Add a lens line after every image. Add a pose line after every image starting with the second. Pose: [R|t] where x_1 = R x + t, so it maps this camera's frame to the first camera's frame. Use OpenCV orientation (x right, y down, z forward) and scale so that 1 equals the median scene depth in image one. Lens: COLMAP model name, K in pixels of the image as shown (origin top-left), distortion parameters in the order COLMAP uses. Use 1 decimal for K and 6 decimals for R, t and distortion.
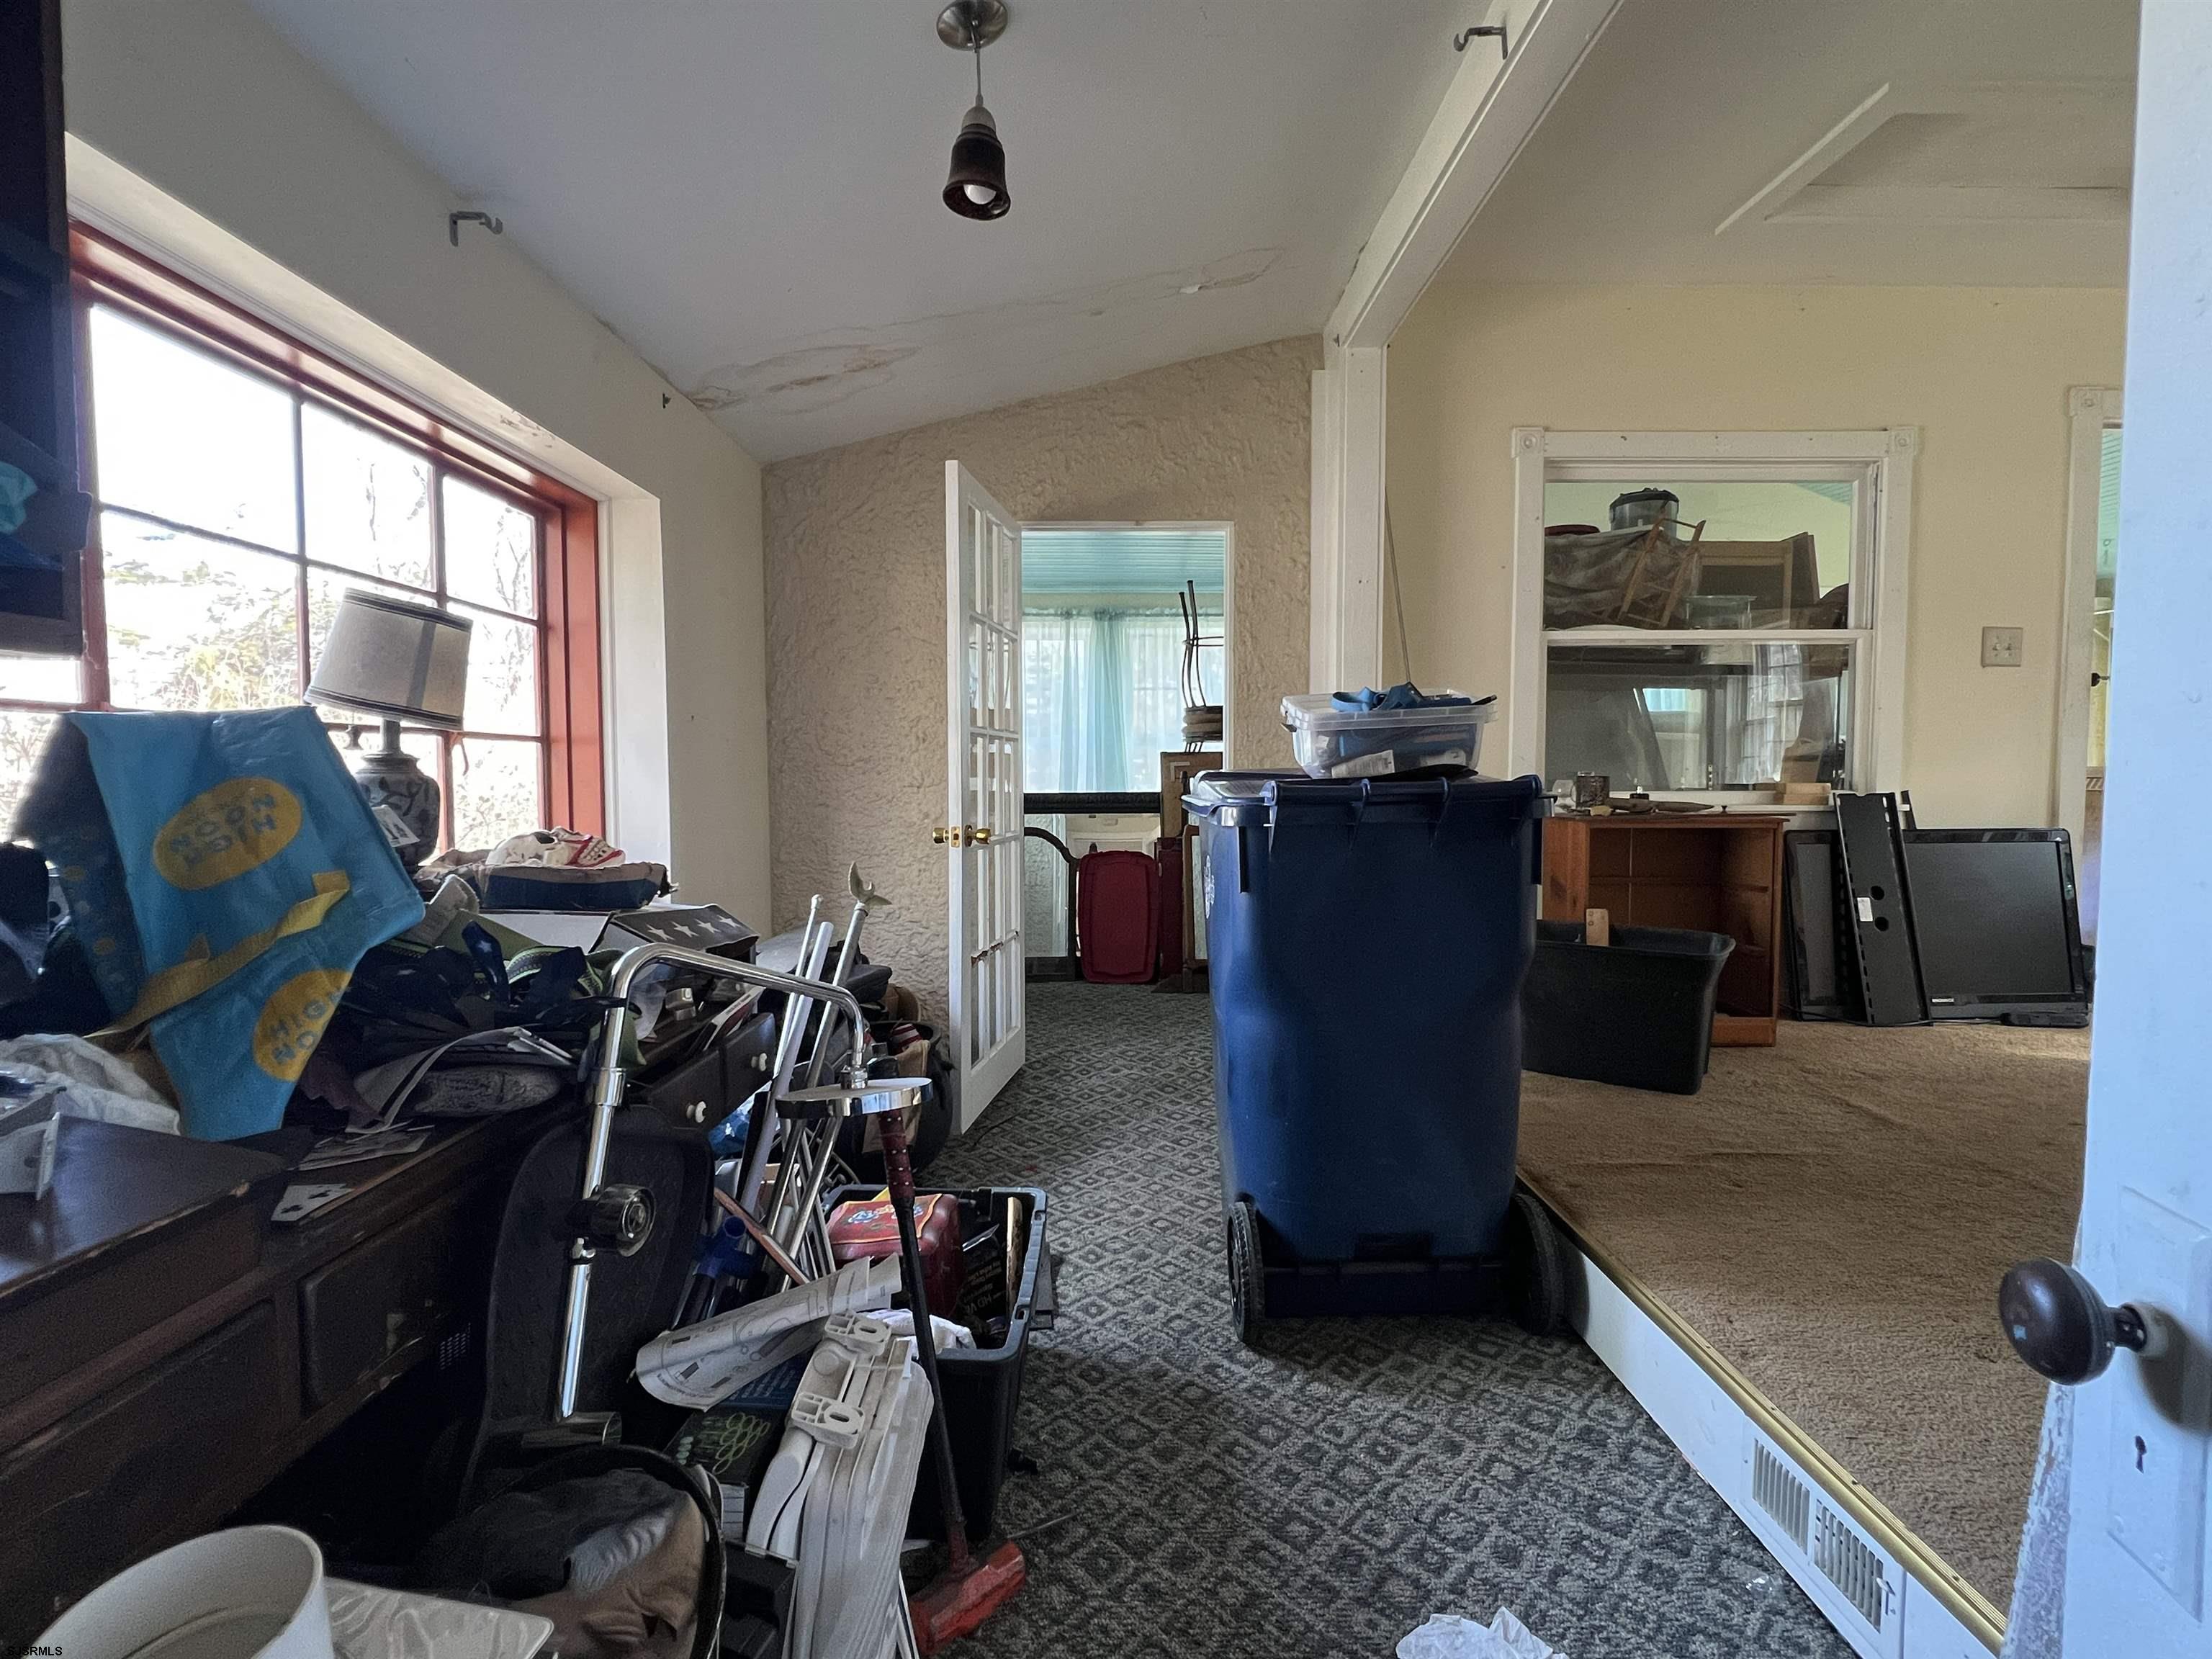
lens RADIAL K [[1054.4, 0, 1106.0], [0, 1054.4, 829.5], [0, 0, 1]] dist [0.000175, 0.000325]
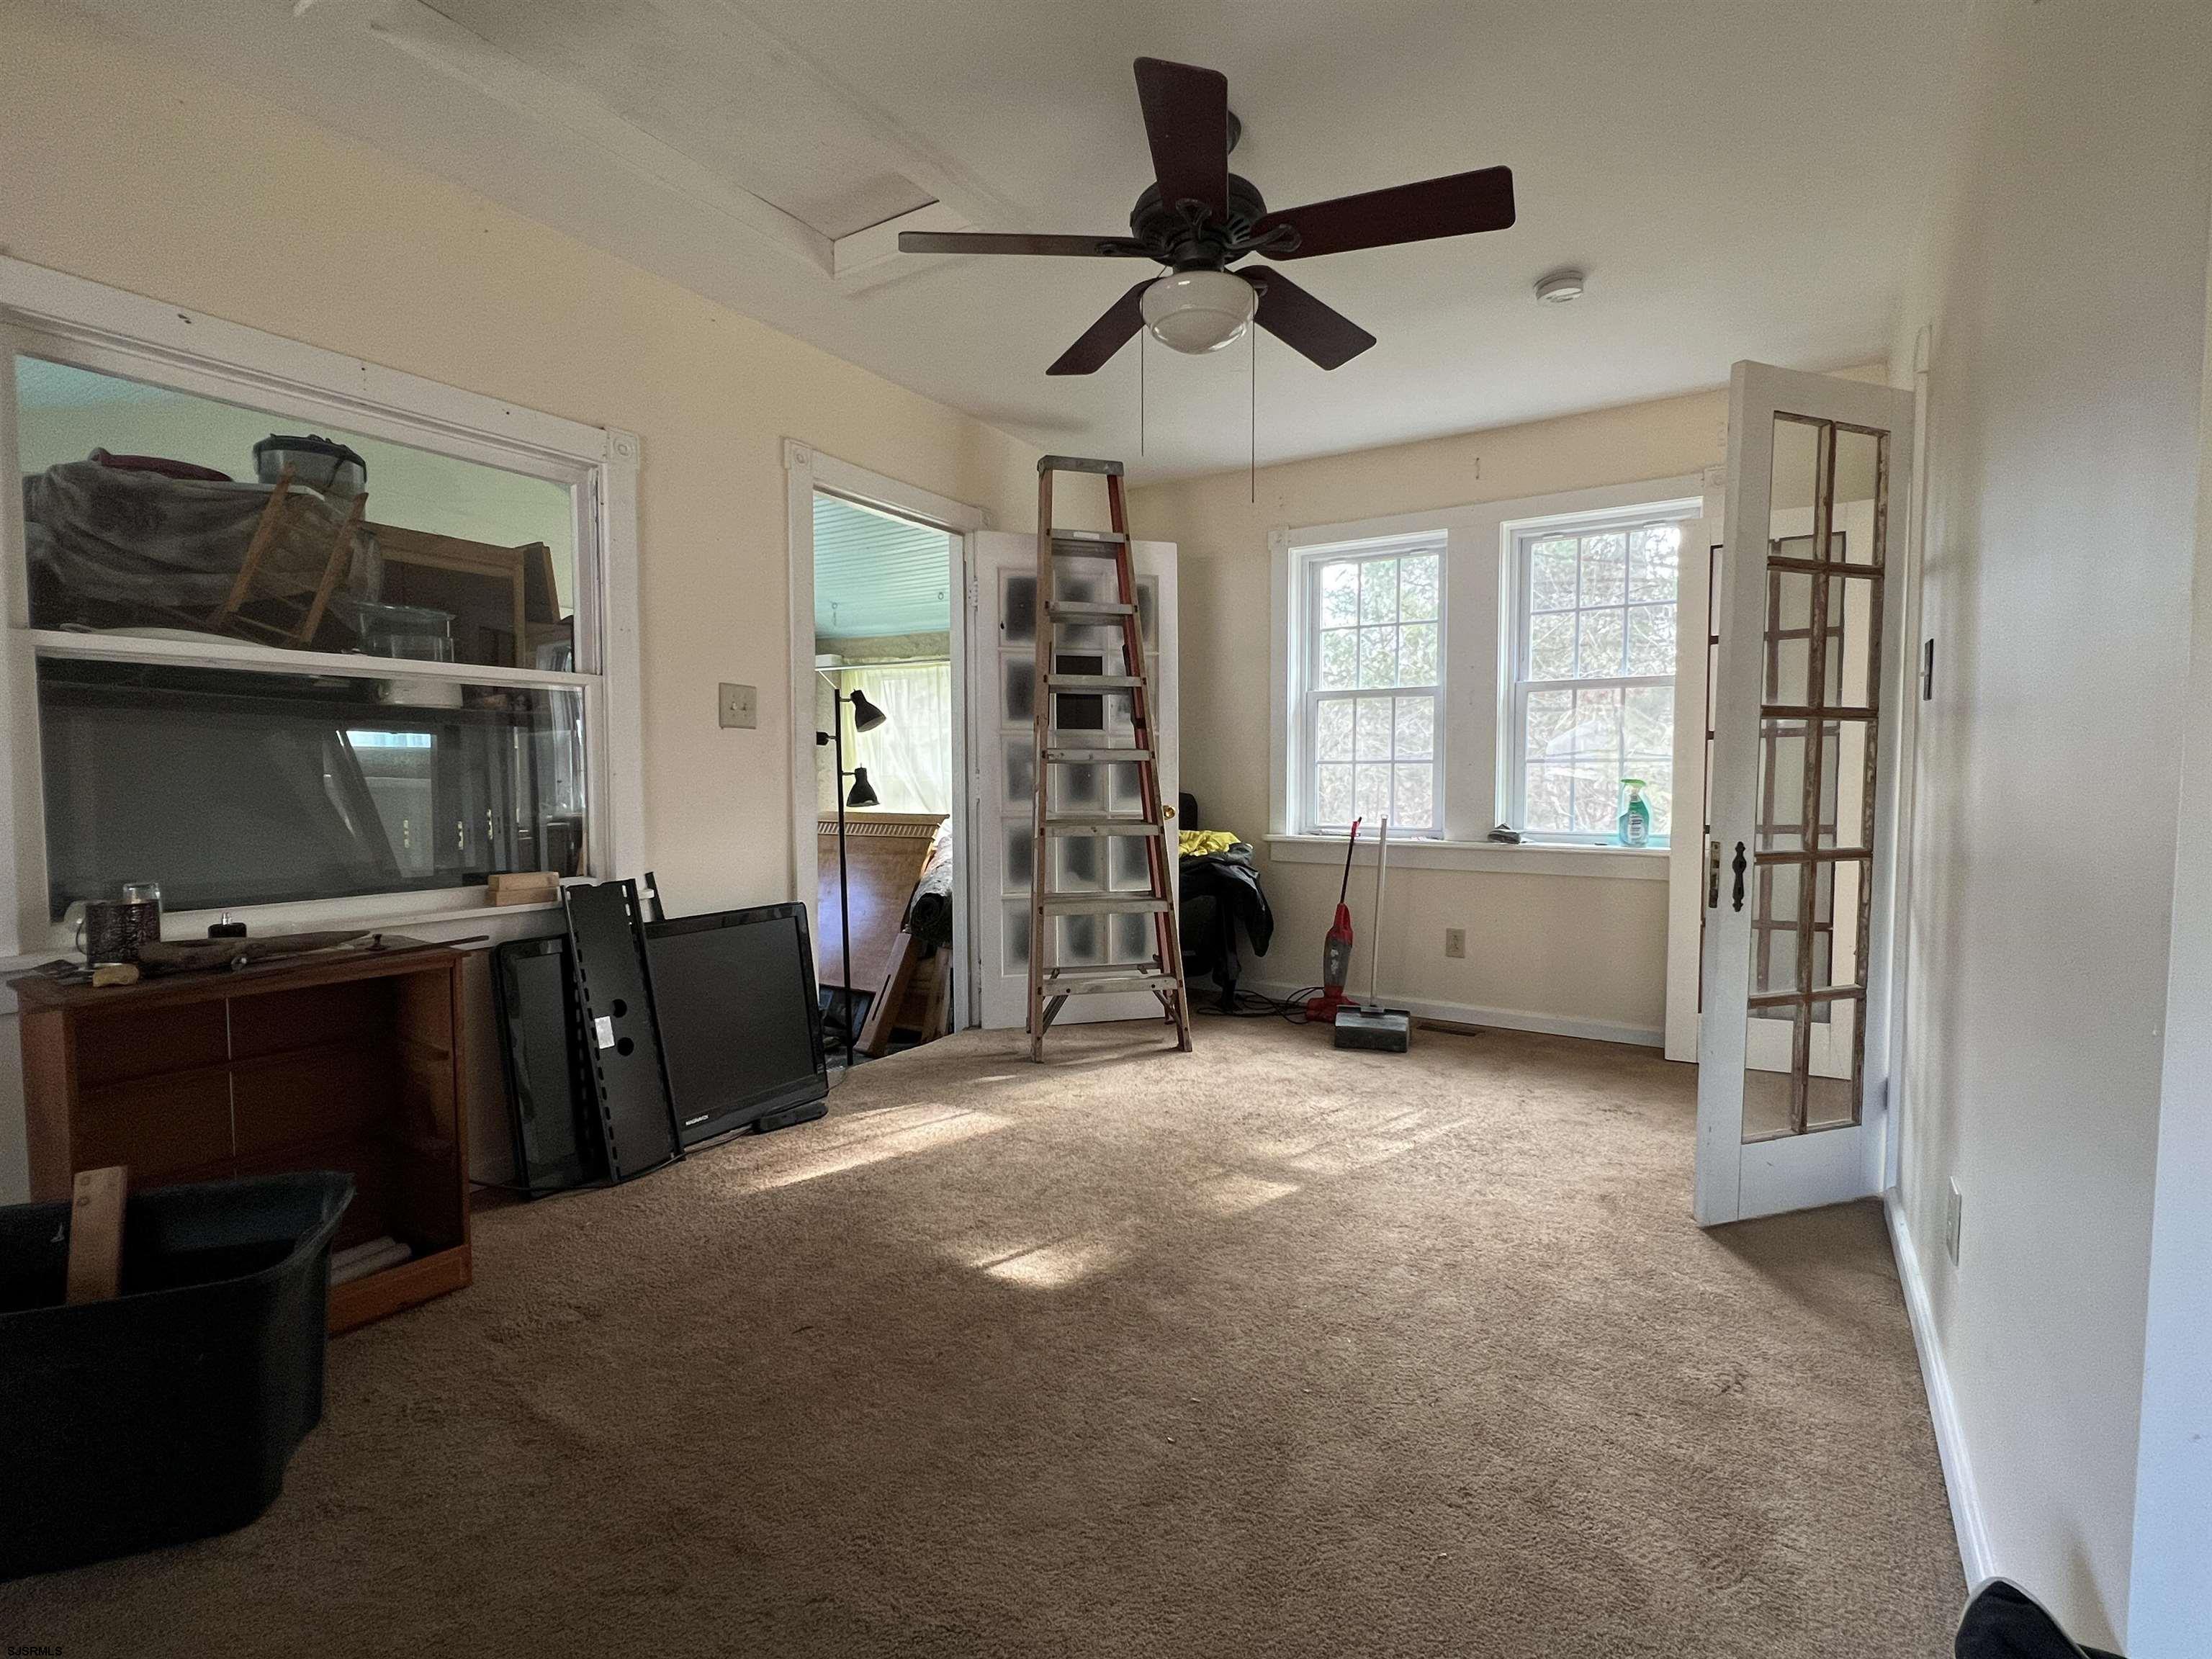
lens RADIAL K [[1047.7, 0, 1098.7], [0, 1047.7, 829.4], [0, 0, 1]] dist [0.001563, 0.000881]
pose [[0.556714, -0.040126, 0.829735, 0.272069], [0.039380, 0.998985, 0.021889, -0.075814], [-0.829771, 0.020489, 0.557729, 0.245060]]
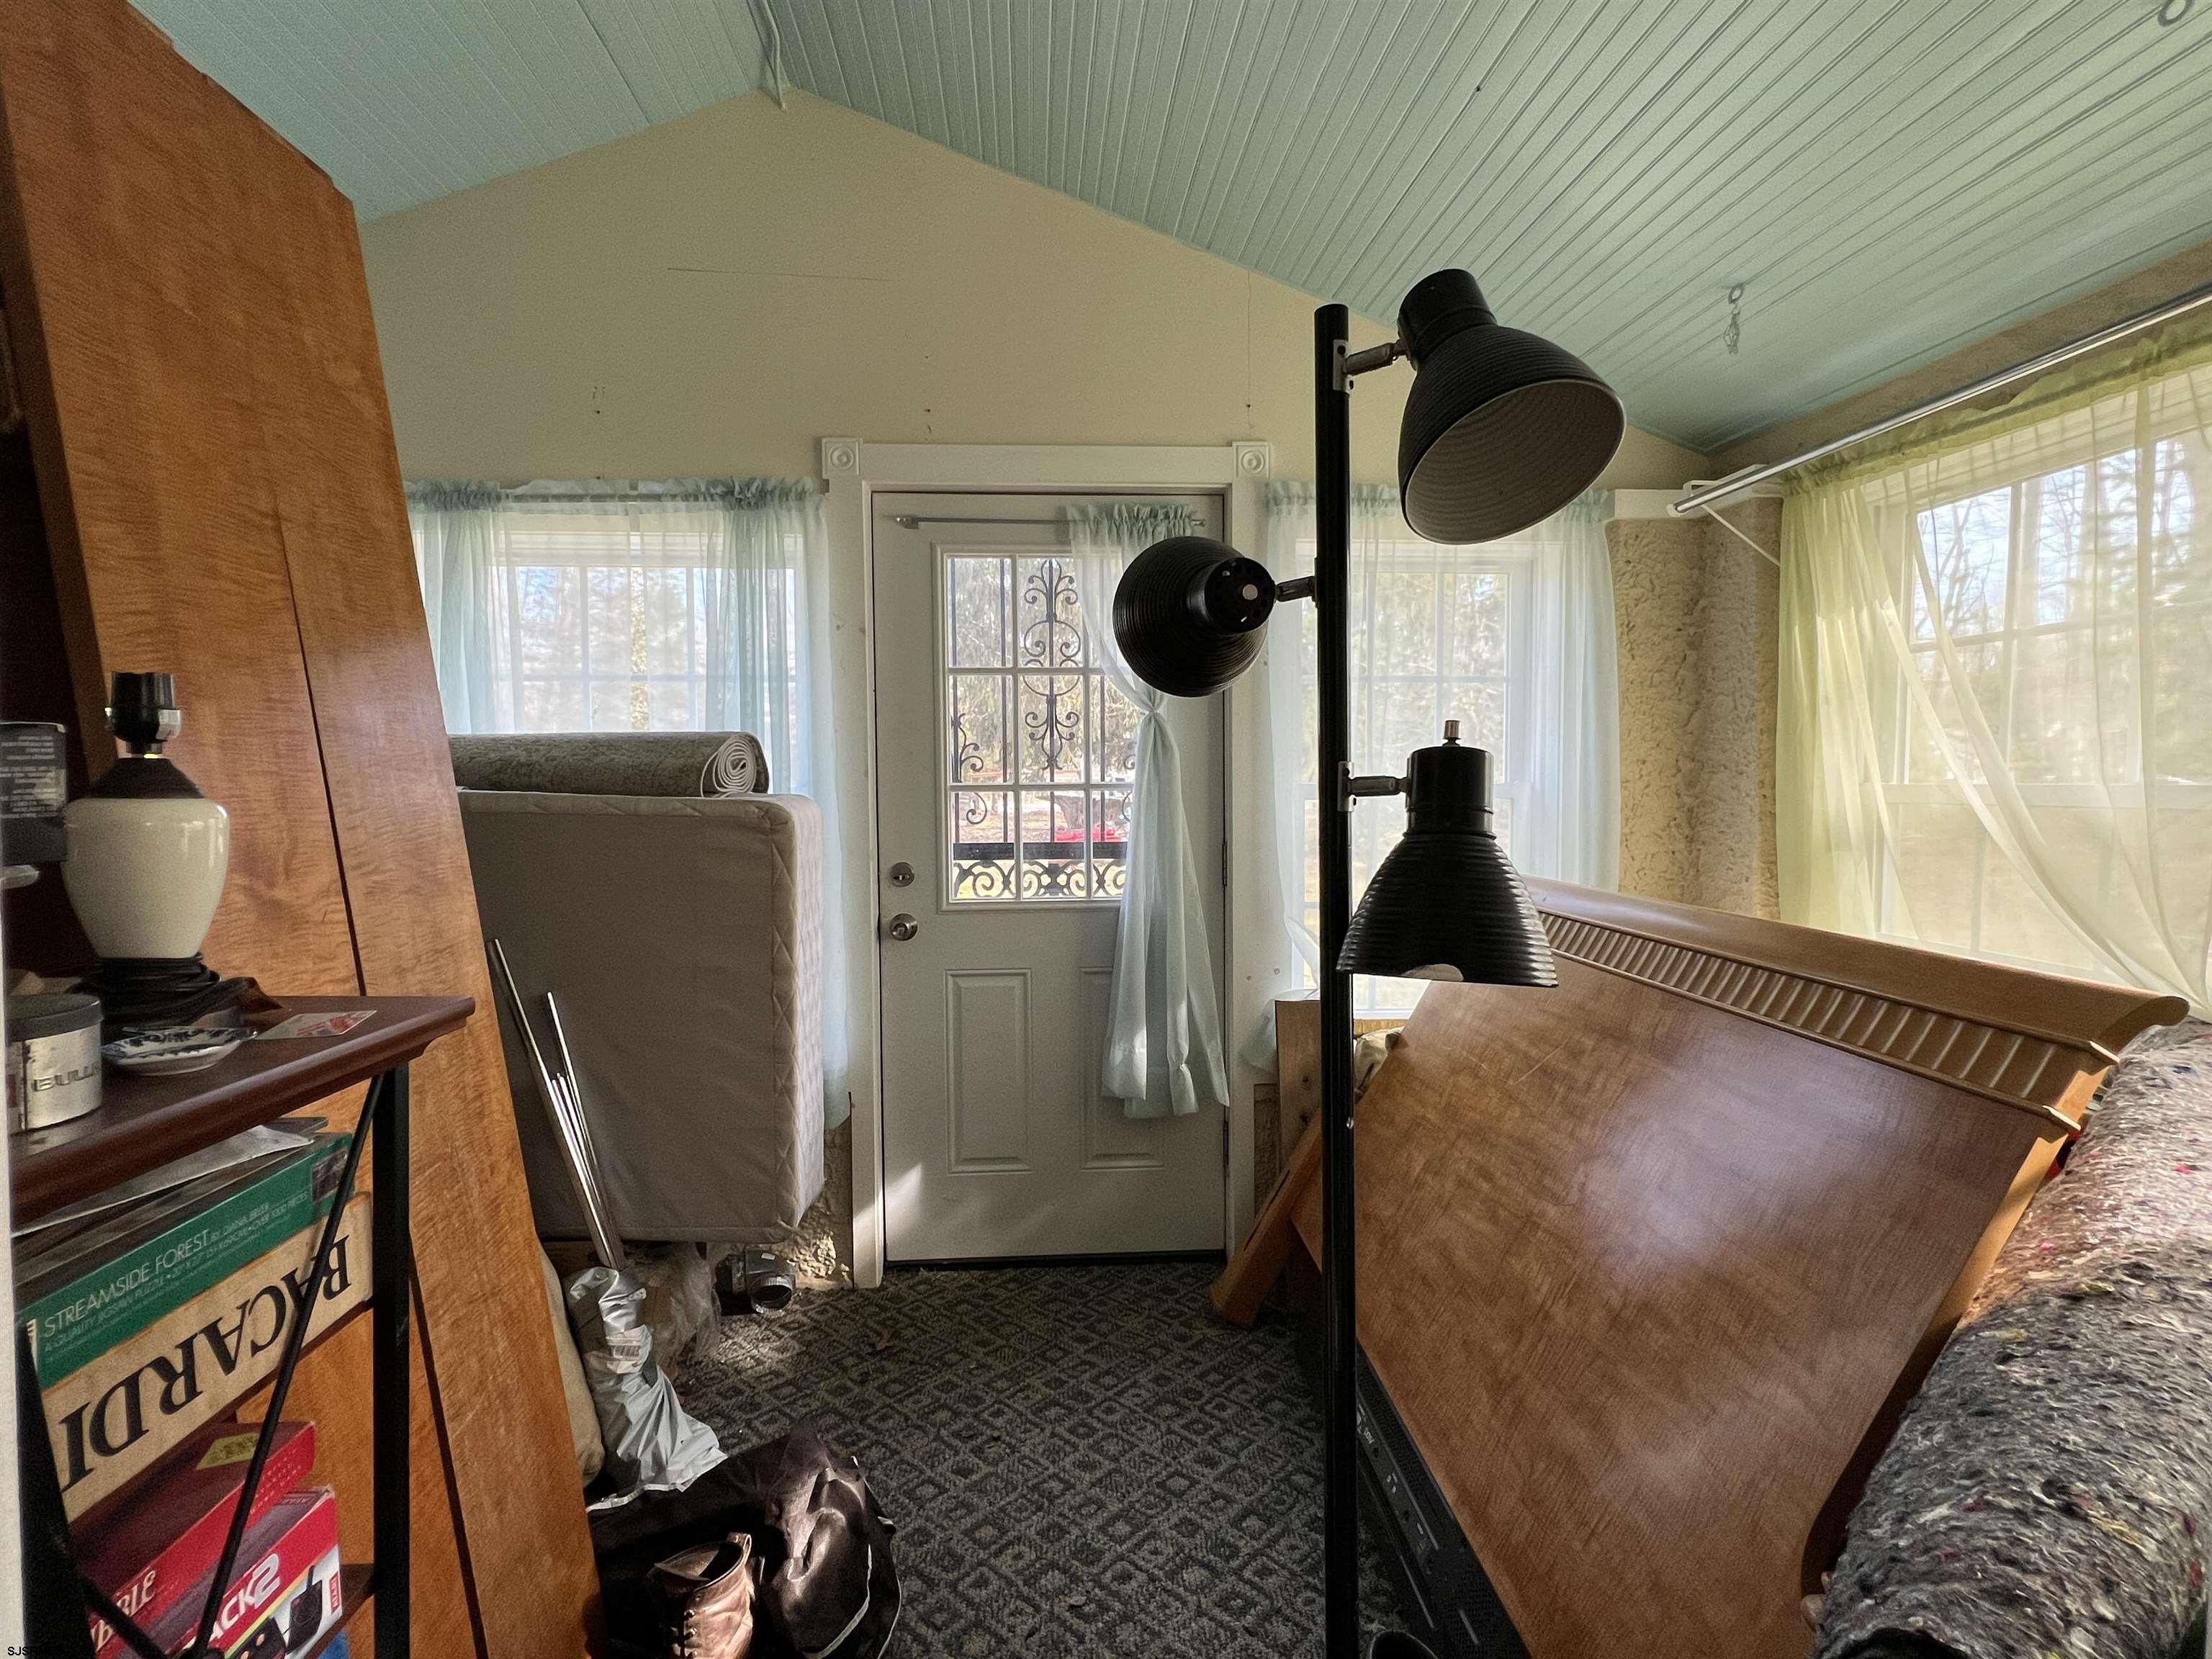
lens RADIAL K [[1047.7, 0, 1098.7], [0, 1047.7, 829.4], [0, 0, 1]] dist [0.001563, 0.000881]
pose [[0.997730, -0.007125, 0.066962, 0.926242], [0.006247, 0.999892, 0.013310, -0.111720], [-0.067050, -0.012862, 0.997667, 0.839282]]
